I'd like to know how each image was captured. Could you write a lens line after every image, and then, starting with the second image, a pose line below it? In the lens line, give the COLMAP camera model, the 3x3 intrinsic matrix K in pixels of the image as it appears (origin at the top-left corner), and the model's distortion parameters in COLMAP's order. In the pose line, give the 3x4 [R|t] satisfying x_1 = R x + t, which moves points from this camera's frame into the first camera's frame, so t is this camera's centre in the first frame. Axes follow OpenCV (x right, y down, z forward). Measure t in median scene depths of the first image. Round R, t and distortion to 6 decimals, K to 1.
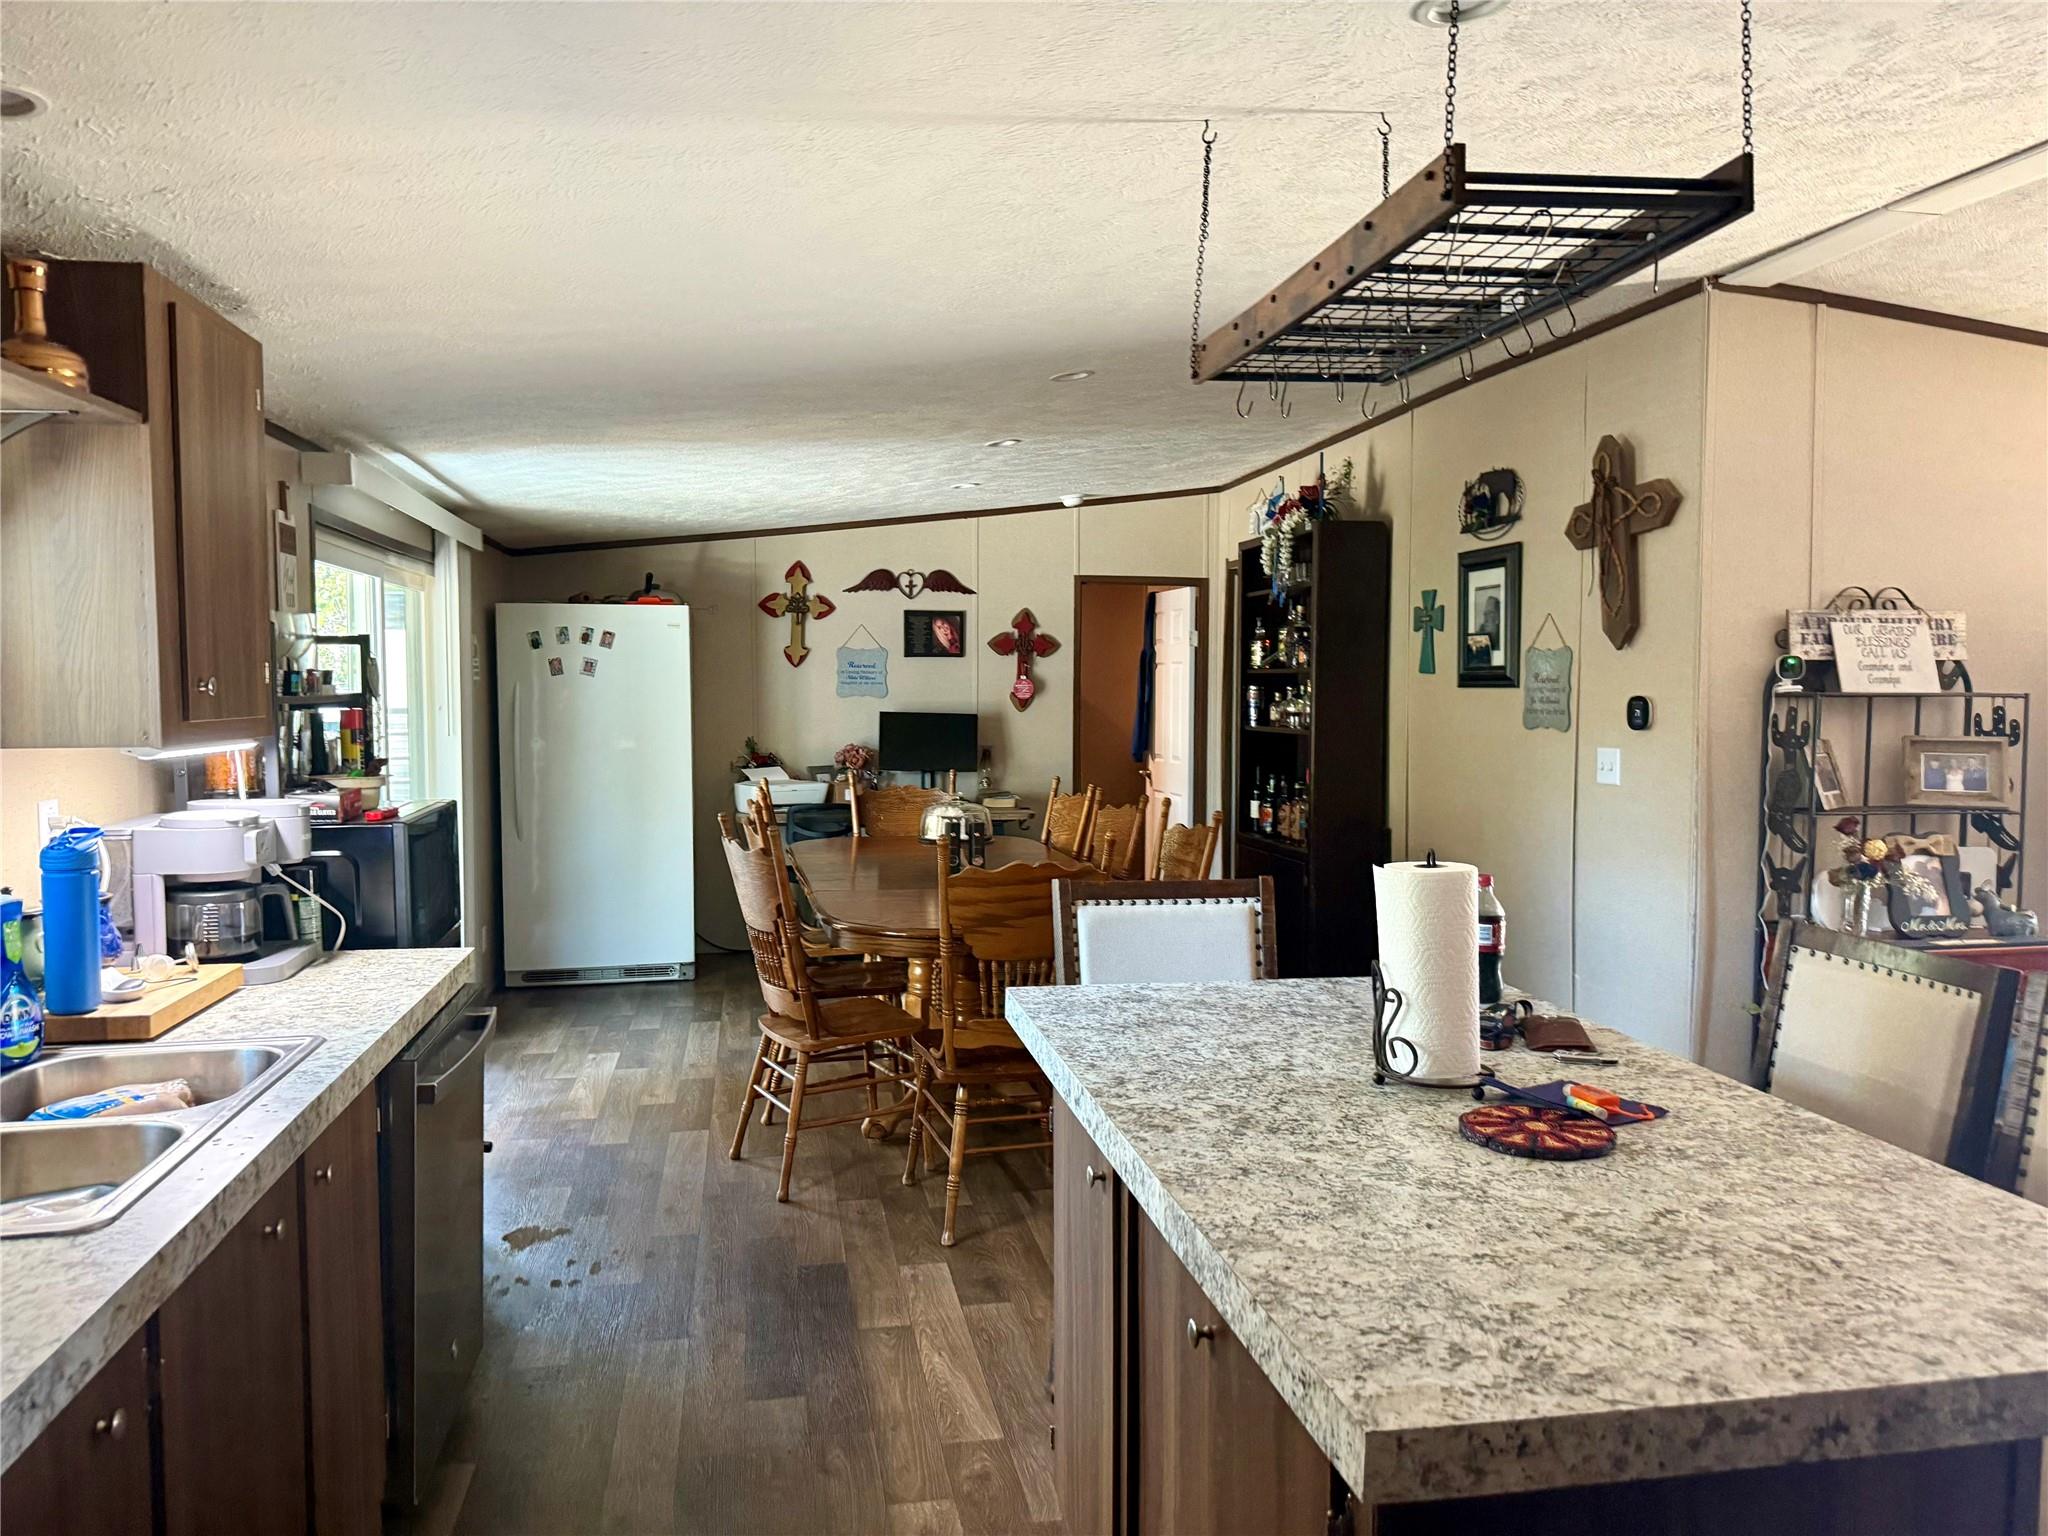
lens RADIAL K [[1404.6, 0, 1072.5], [0, 1404.6, 764.5], [0, 0, 1]] dist [0.081723, -0.089550]
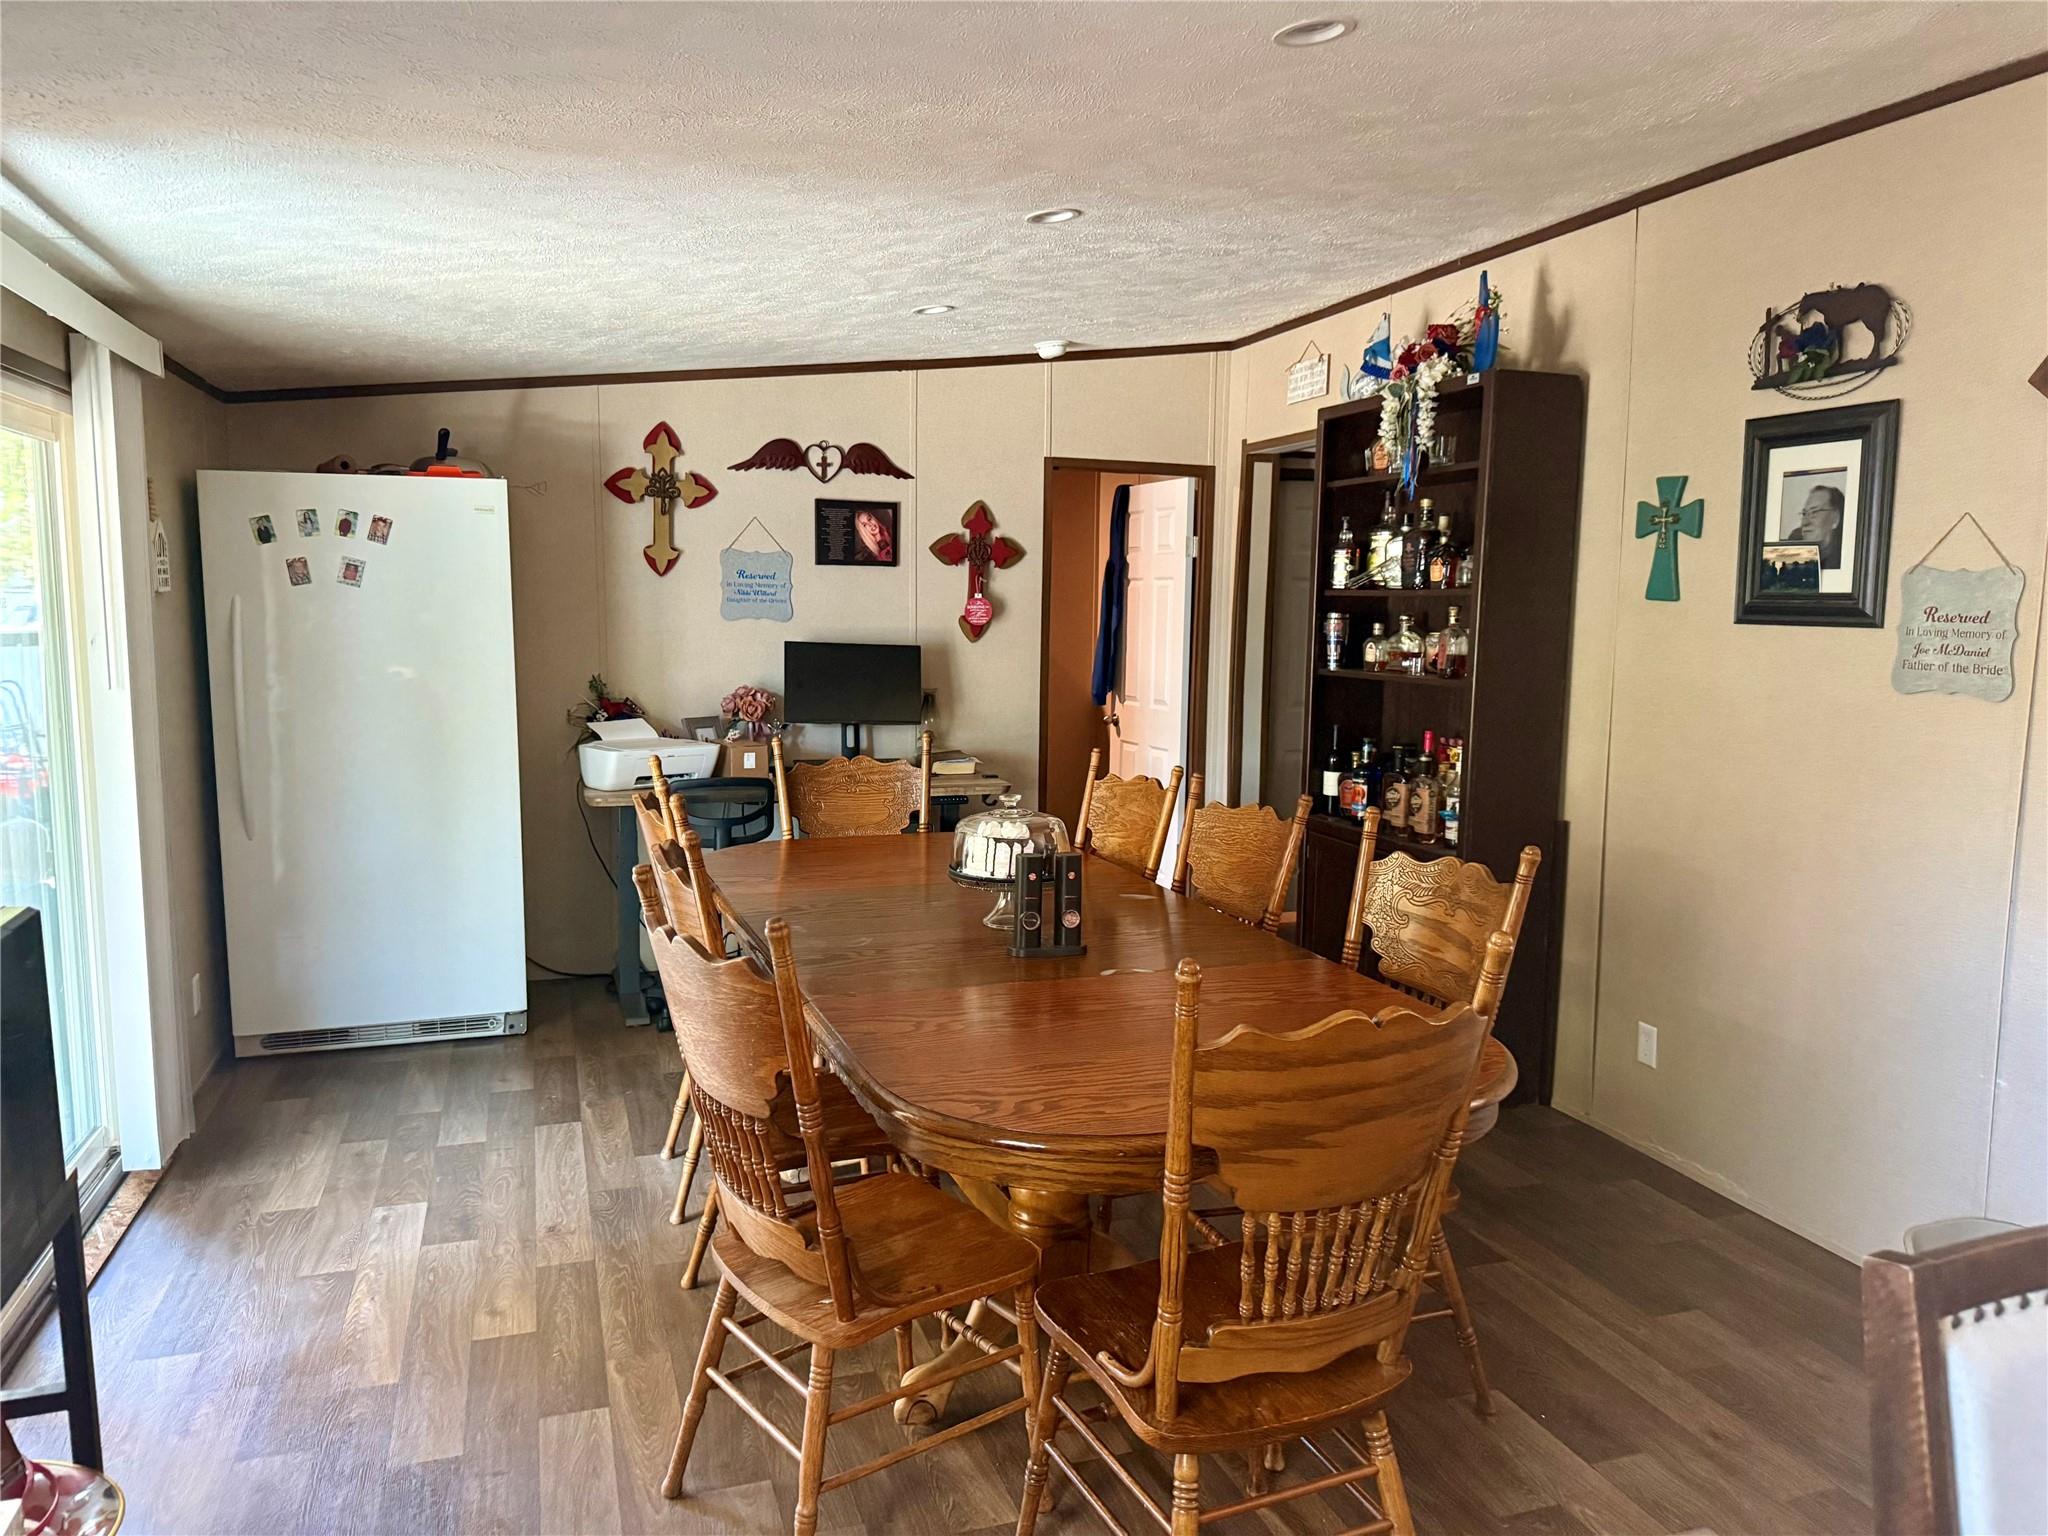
lens RADIAL K [[1433.0, 0, 1083.1], [0, 1433.0, 777.6], [0, 0, 1]] dist [0.084823, -0.146879]
pose [[0.990243, -0.004668, 0.139274, -0.098282], [-0.004954, 0.997628, 0.068662, -0.021353], [-0.139264, -0.068682, 0.987871, 0.279287]]
